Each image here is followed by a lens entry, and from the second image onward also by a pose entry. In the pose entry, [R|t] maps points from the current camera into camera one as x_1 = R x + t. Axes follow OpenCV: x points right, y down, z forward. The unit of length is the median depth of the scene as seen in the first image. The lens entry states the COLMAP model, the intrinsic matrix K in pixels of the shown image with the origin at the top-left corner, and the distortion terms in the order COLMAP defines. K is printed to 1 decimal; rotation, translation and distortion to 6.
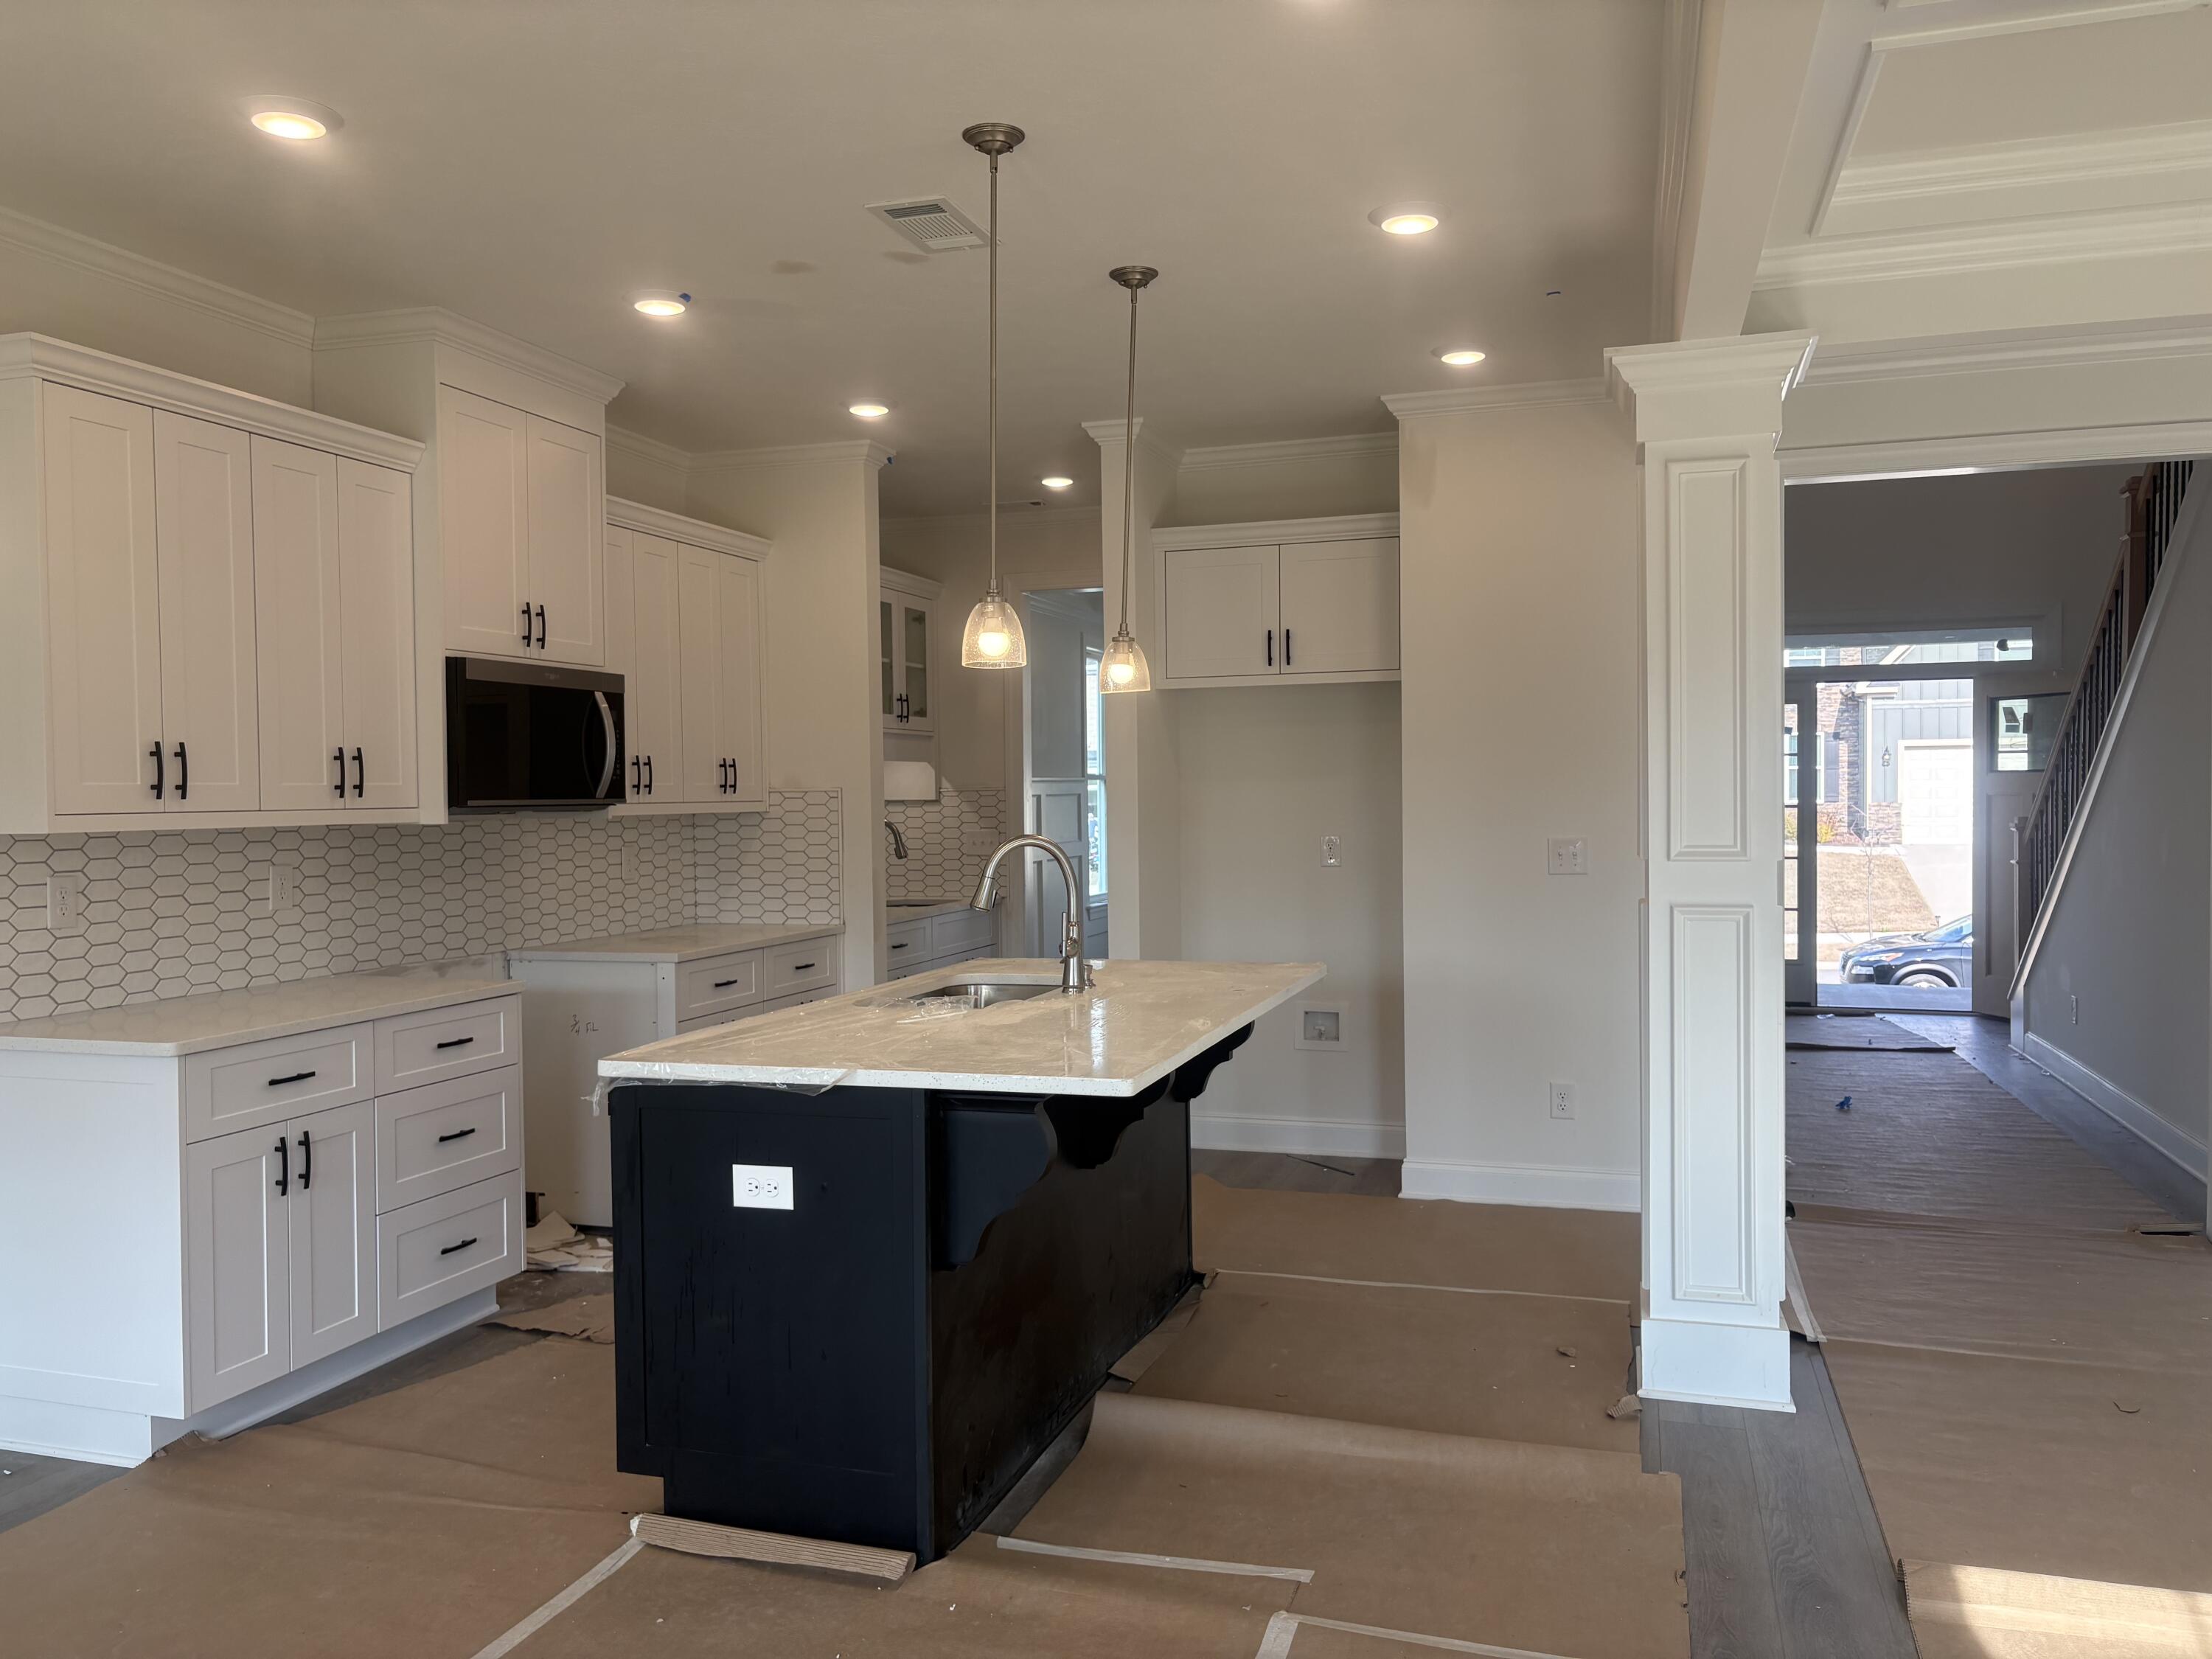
lens RADIAL K [[1698.1, 0, 1104.1], [0, 1698.1, 828.2], [0, 0, 1]] dist [0.024661, -0.034899]
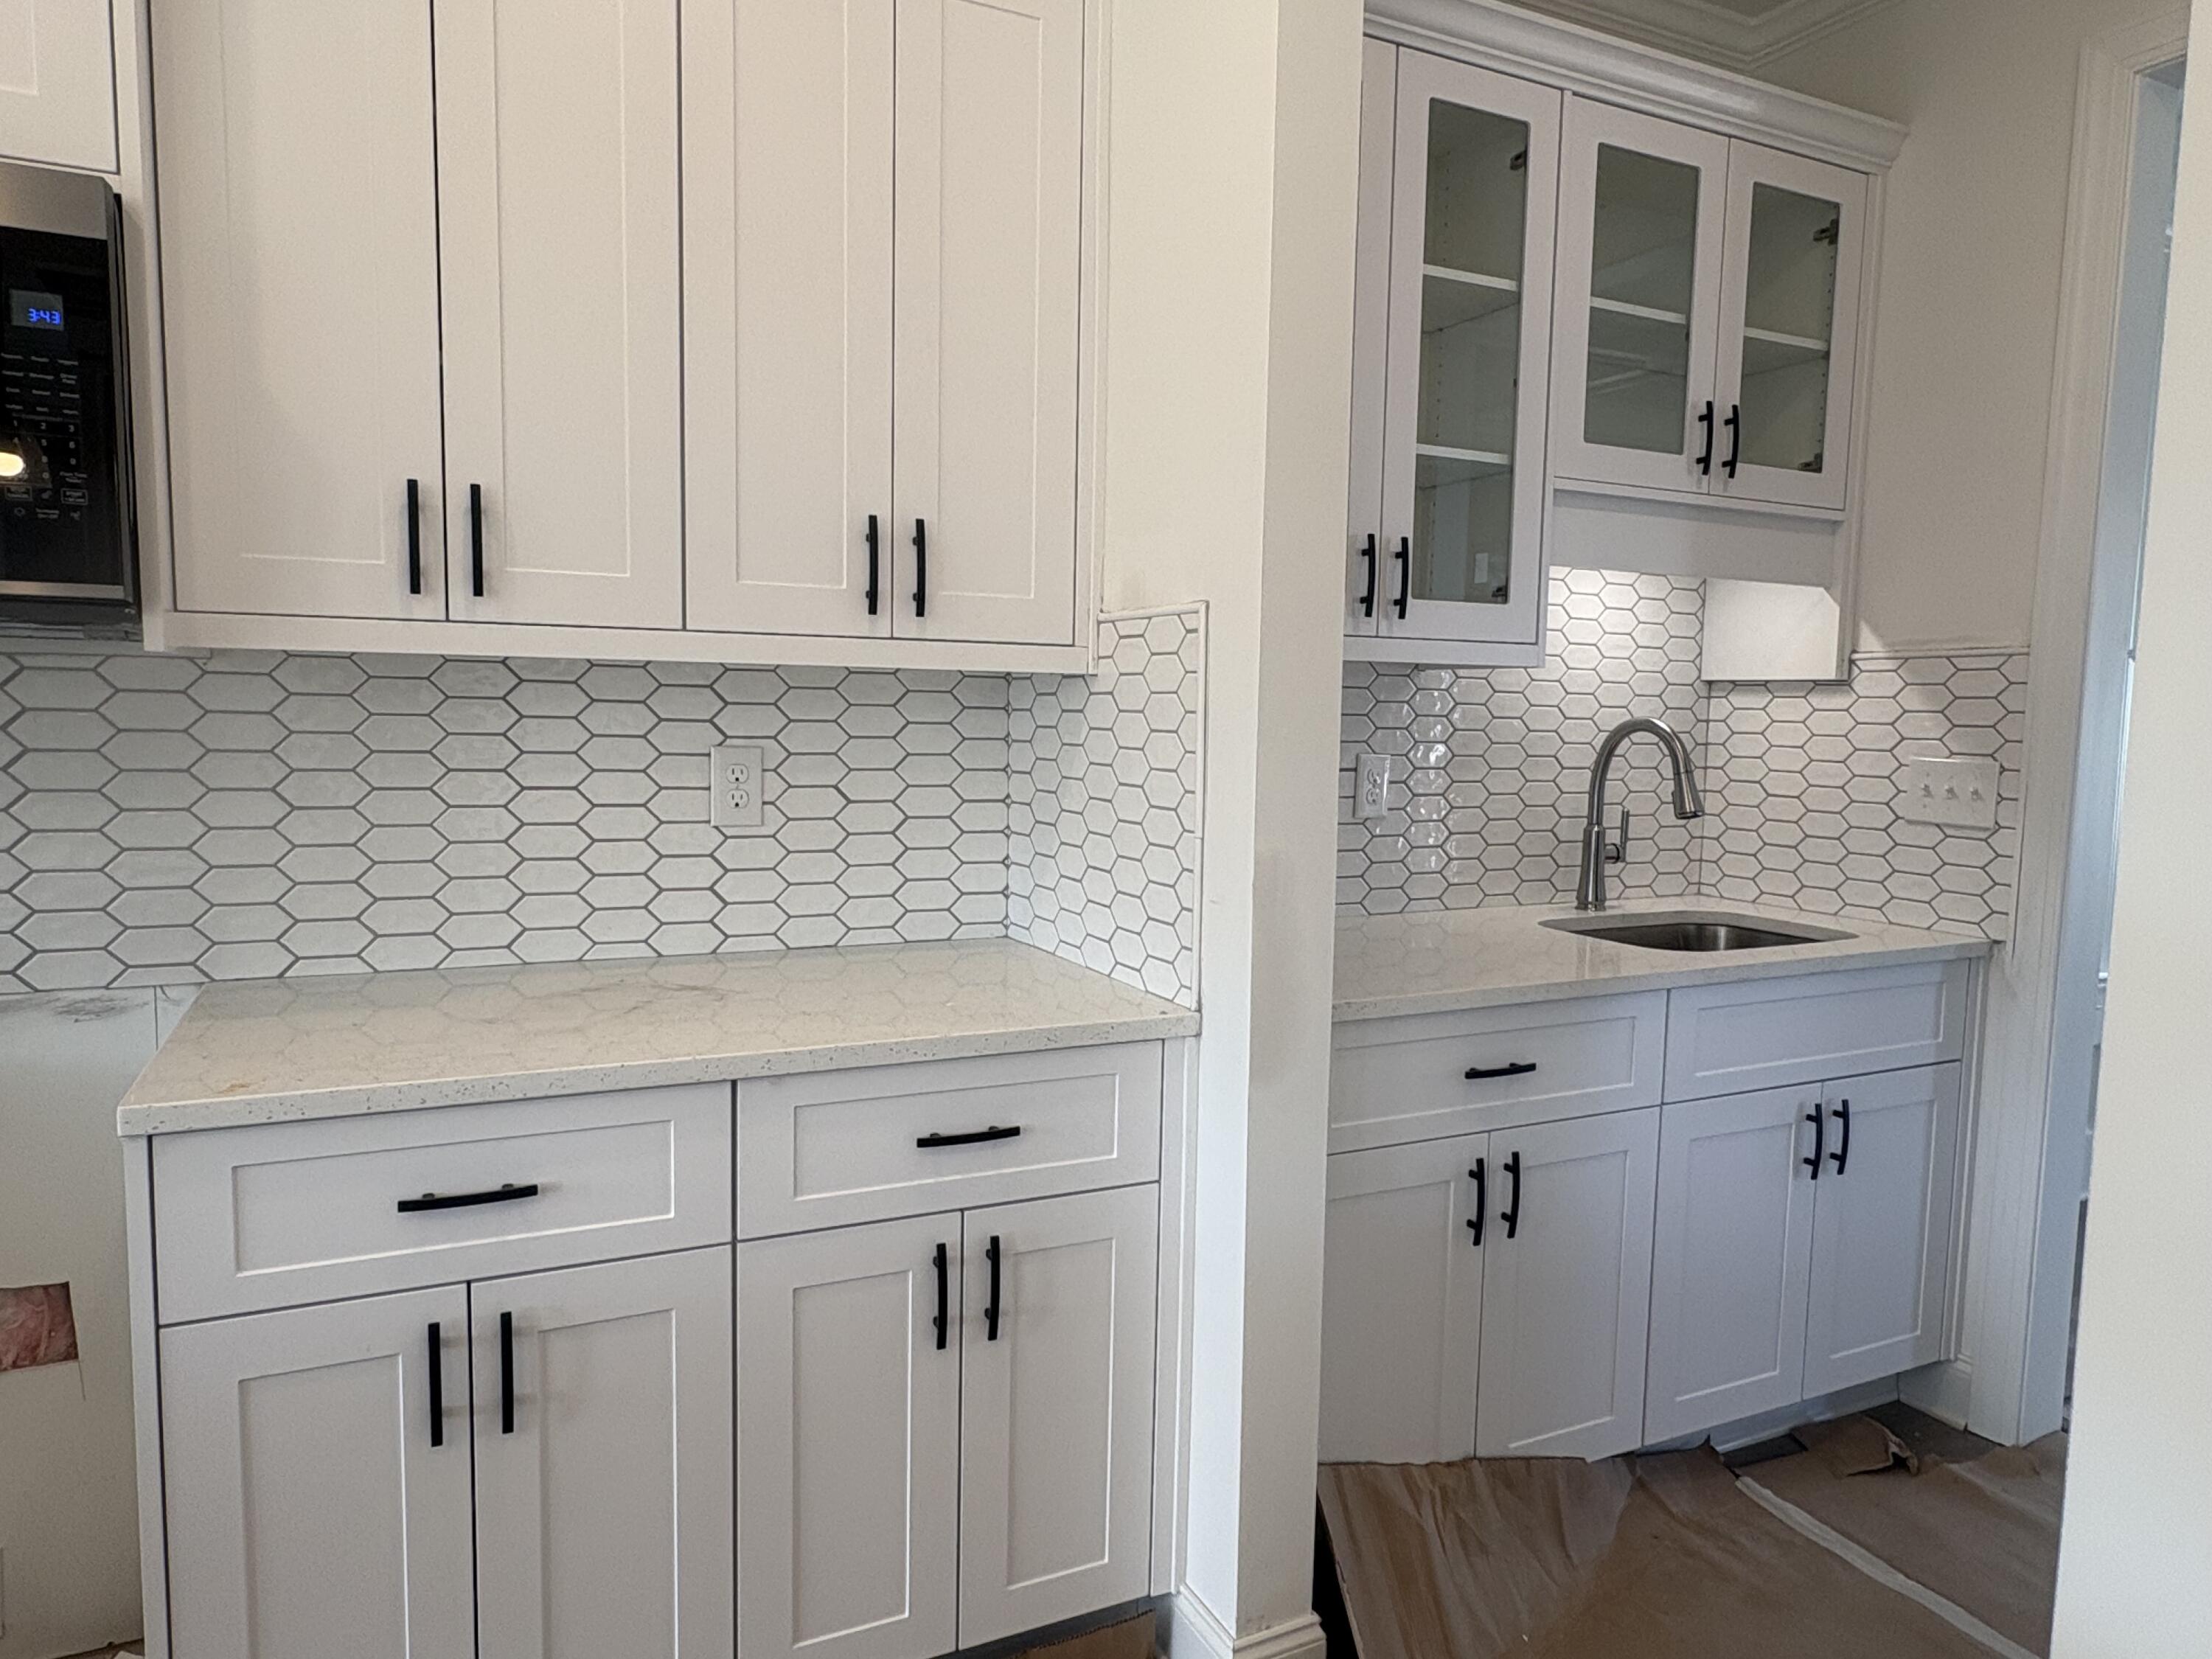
lens RADIAL K [[1414.5, 0, 1105.8], [0, 1414.5, 824.7], [0, 0, 1]] dist [-0.019290, -0.000684]
pose [[0.690213, 0.087981, -0.718237, 0.026476], [-0.043229, 0.995821, 0.080442, -0.001639], [0.722313, -0.024474, 0.691133, 0.667857]]
